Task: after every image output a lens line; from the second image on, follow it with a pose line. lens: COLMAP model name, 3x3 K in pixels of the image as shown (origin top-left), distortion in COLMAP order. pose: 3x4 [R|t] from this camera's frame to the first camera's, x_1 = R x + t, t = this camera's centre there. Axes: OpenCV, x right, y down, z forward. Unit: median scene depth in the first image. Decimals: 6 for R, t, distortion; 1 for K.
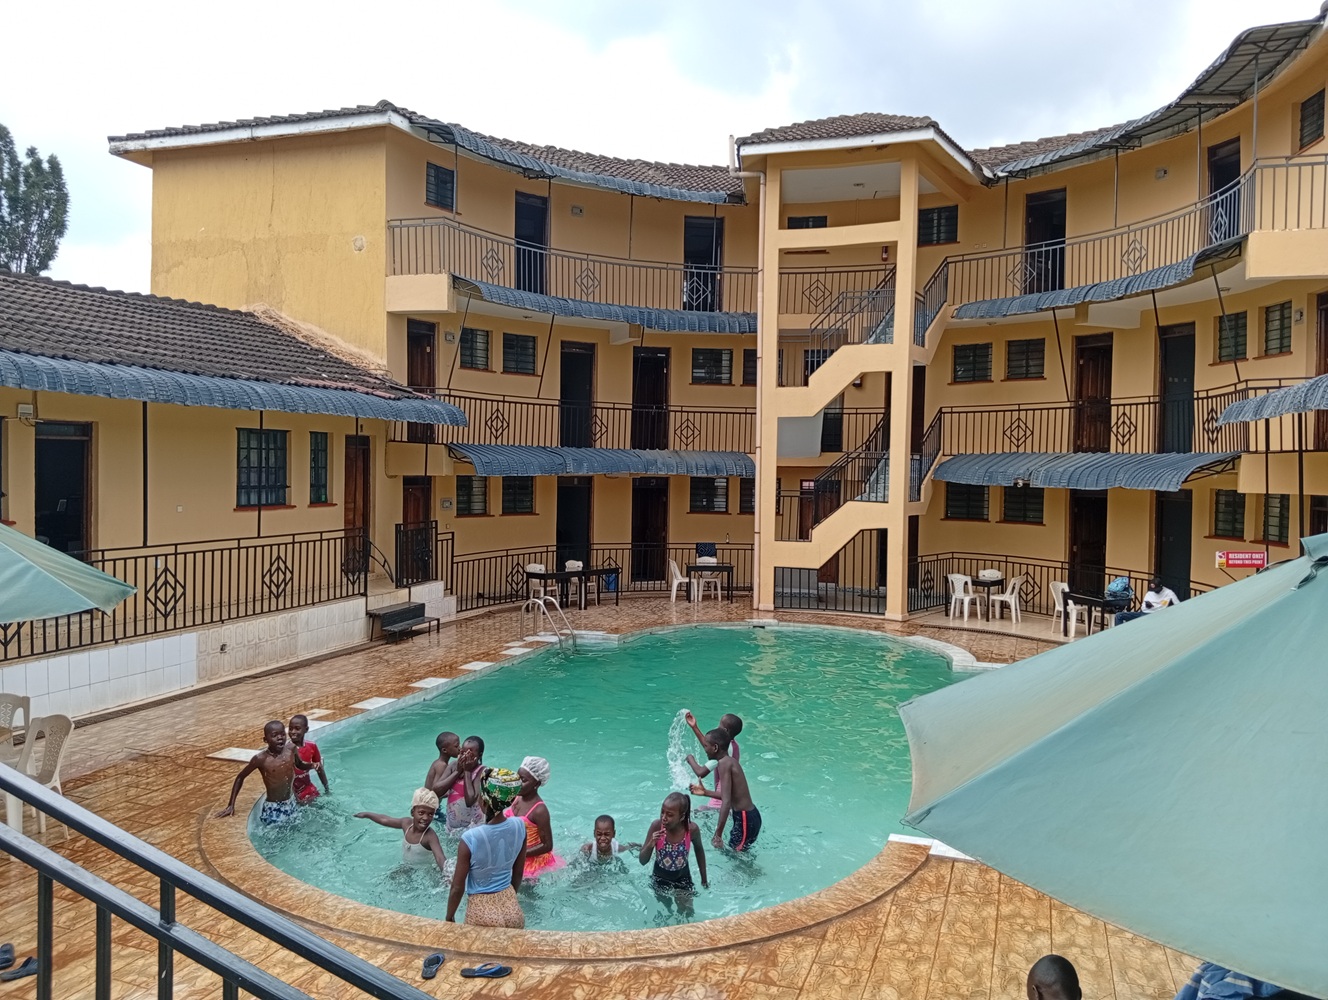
lens RADIAL K [[1087.1, 0, 664.0], [0, 1087.1, 500.0], [0, 0, 1]] dist [0.113132, -0.226065]
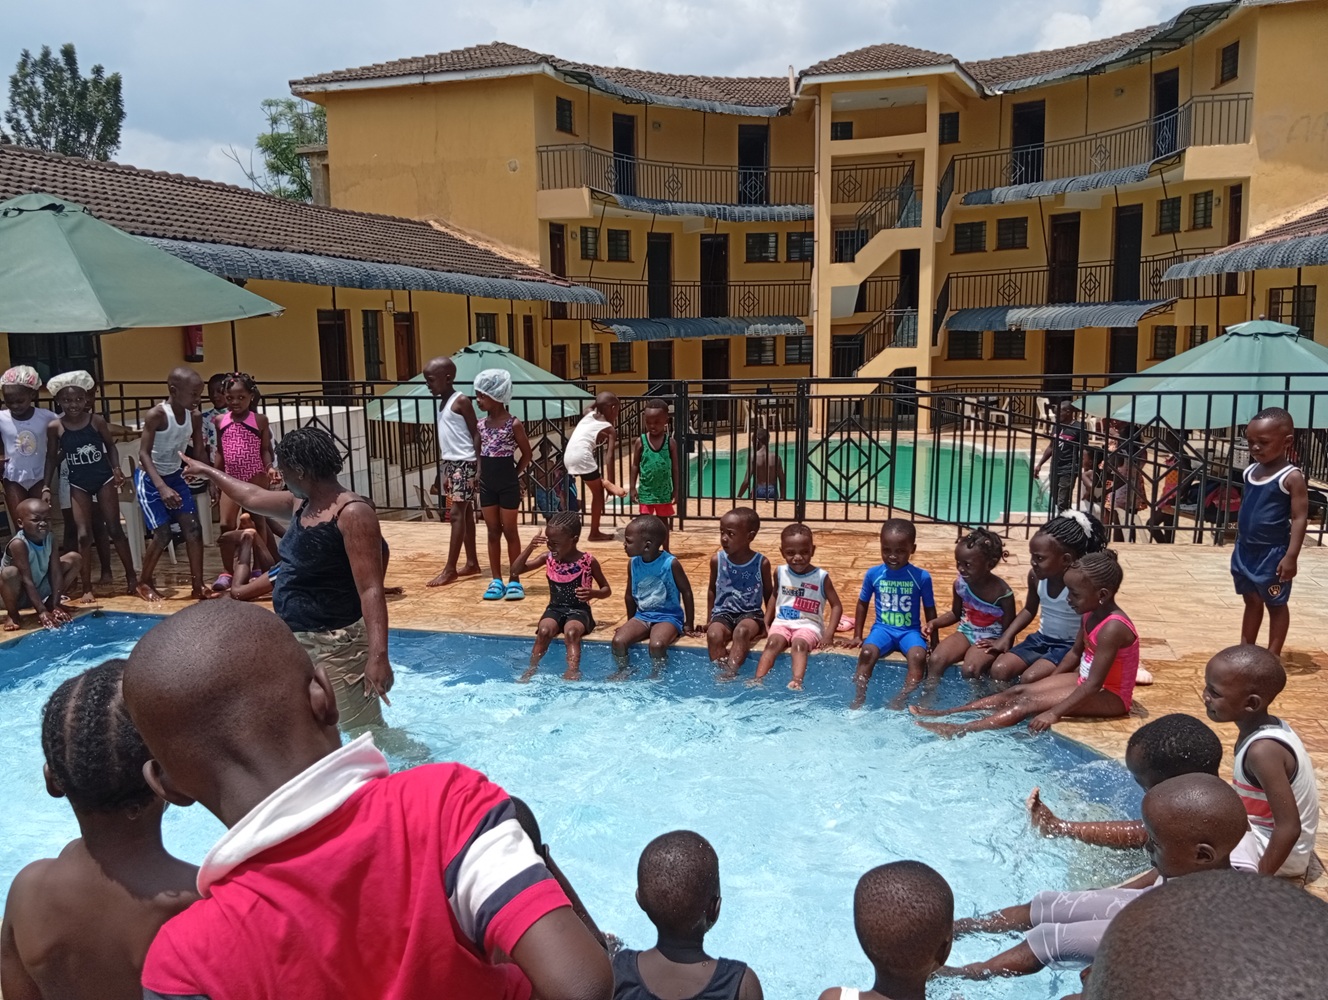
lens RADIAL K [[1027.5, 0, 664.0], [0, 1027.5, 500.0], [0, 0, 1]] dist [0.098683, -0.175728]
pose [[0.997834, -0.051386, 0.041075, -0.165638], [0.045705, 0.990598, 0.128947, 0.009317], [-0.047315, -0.126790, 0.990800, -0.273214]]
